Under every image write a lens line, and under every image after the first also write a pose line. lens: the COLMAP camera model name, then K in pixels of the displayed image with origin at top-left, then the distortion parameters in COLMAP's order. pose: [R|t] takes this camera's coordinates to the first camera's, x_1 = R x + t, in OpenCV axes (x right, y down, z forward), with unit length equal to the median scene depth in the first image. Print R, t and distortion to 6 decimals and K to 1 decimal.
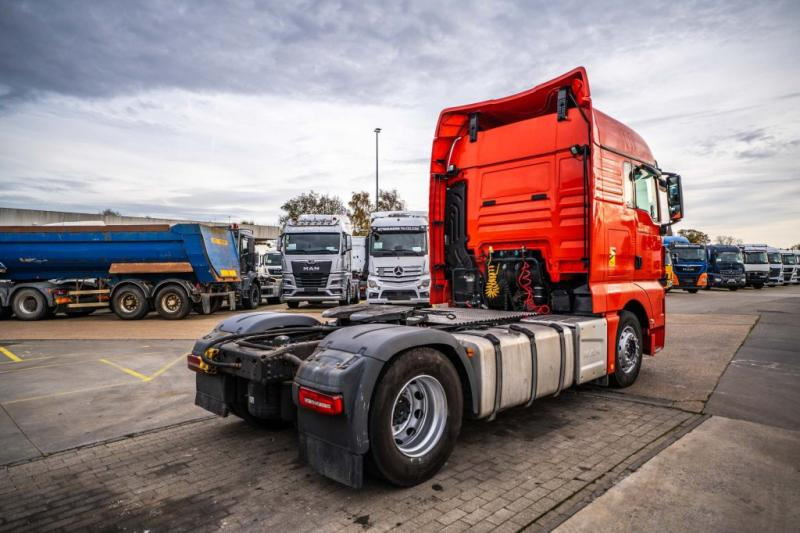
lens RADIAL K [[497.3, 0, 407.1], [0, 497.3, 269.9], [0, 0, 1]] dist [0.047422, 0.000073]
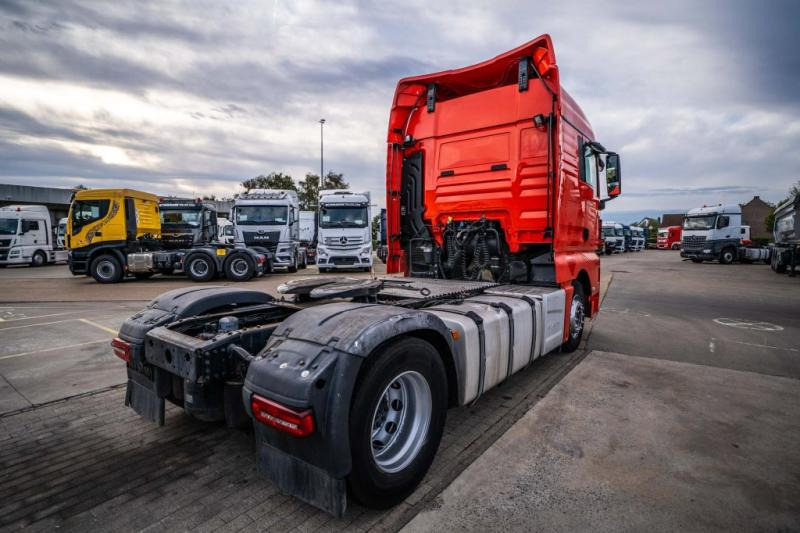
lens RADIAL K [[399.3, 0, 398.9], [0, 399.3, 271.0], [0, 0, 1]] dist [-0.040476, 0.007621]
pose [[0.992073, -0.005372, 0.125549, -0.037419], [-0.004445, 0.996961, 0.077781, 0.000394], [-0.125585, -0.077722, 0.989034, 0.219637]]
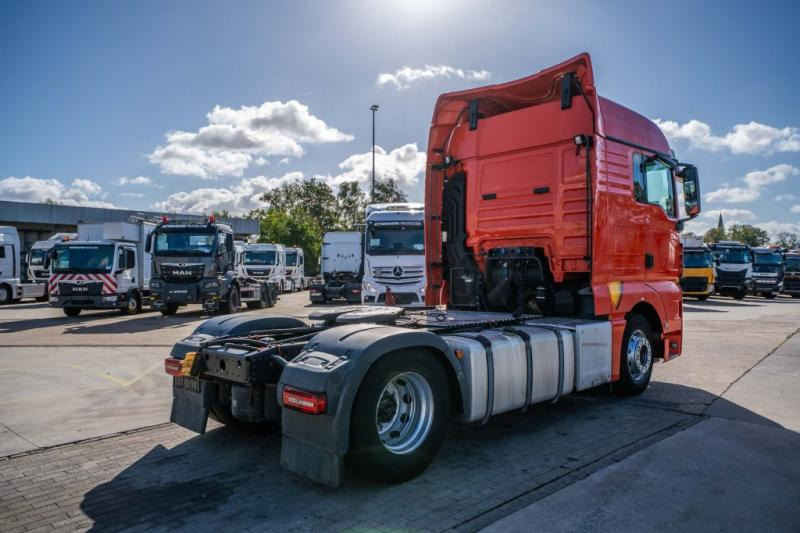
lens RADIAL K [[588.9, 0, 407.2], [0, 588.9, 269.9], [0, 0, 1]] dist [0.078176, -0.001708]
pose [[0.999984, 0.003627, -0.004264, 0.019311], [-0.003636, 0.999991, -0.002235, 0.004864], [0.004256, 0.002250, 0.999988, -0.104389]]
